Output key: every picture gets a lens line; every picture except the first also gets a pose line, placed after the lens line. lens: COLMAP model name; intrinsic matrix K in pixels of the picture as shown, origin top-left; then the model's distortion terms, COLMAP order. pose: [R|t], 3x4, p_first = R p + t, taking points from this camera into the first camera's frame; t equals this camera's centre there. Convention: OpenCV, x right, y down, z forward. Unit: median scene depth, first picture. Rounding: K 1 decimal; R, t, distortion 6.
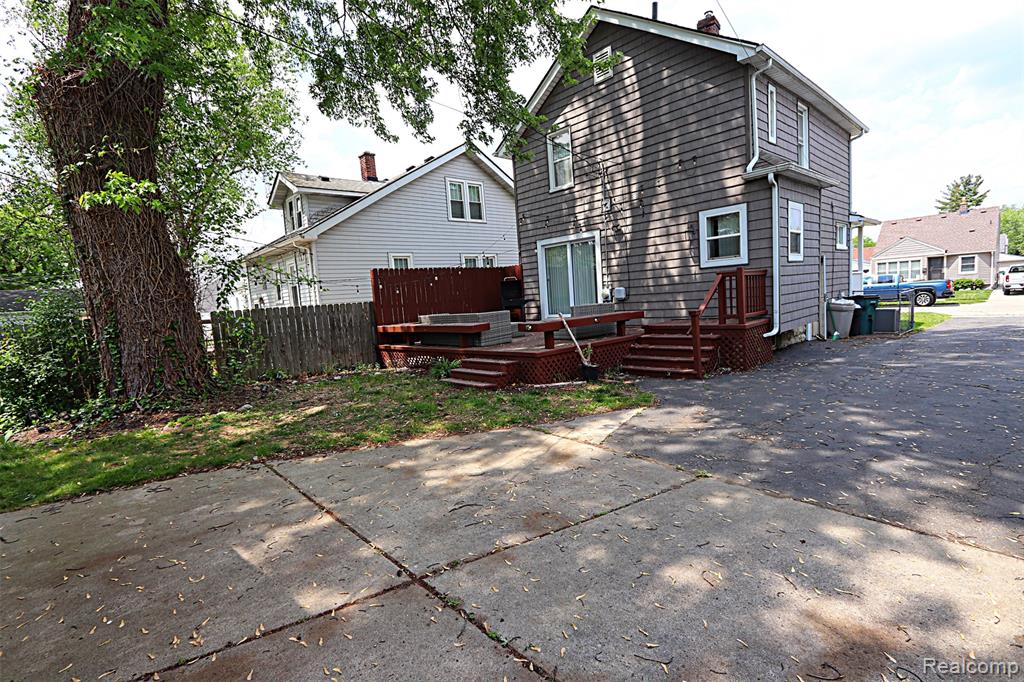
lens RADIAL K [[470.7, 0, 505.9], [0, 470.7, 344.8], [0, 0, 1]] dist [-0.019874, 0.004546]
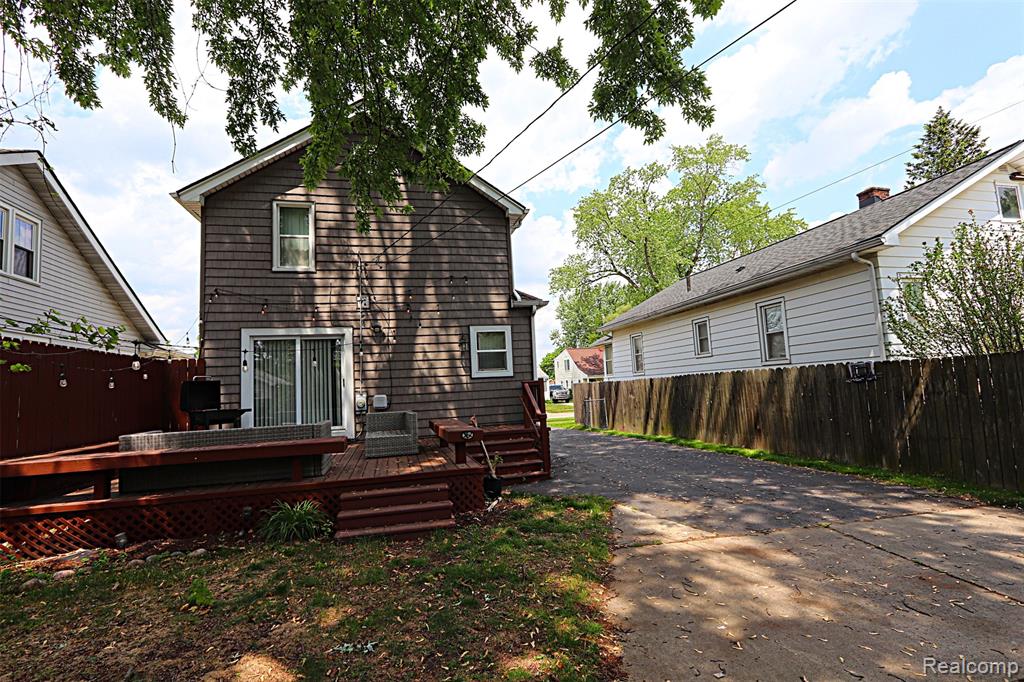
lens RADIAL K [[470.7, 0, 505.9], [0, 470.7, 344.8], [0, 0, 1]] dist [-0.019874, 0.004546]
pose [[0.485452, 0.126945, 0.864998, -0.459745], [0.102205, 0.974377, -0.200357, -0.015370], [-0.868269, 0.185671, 0.460039, 0.418646]]
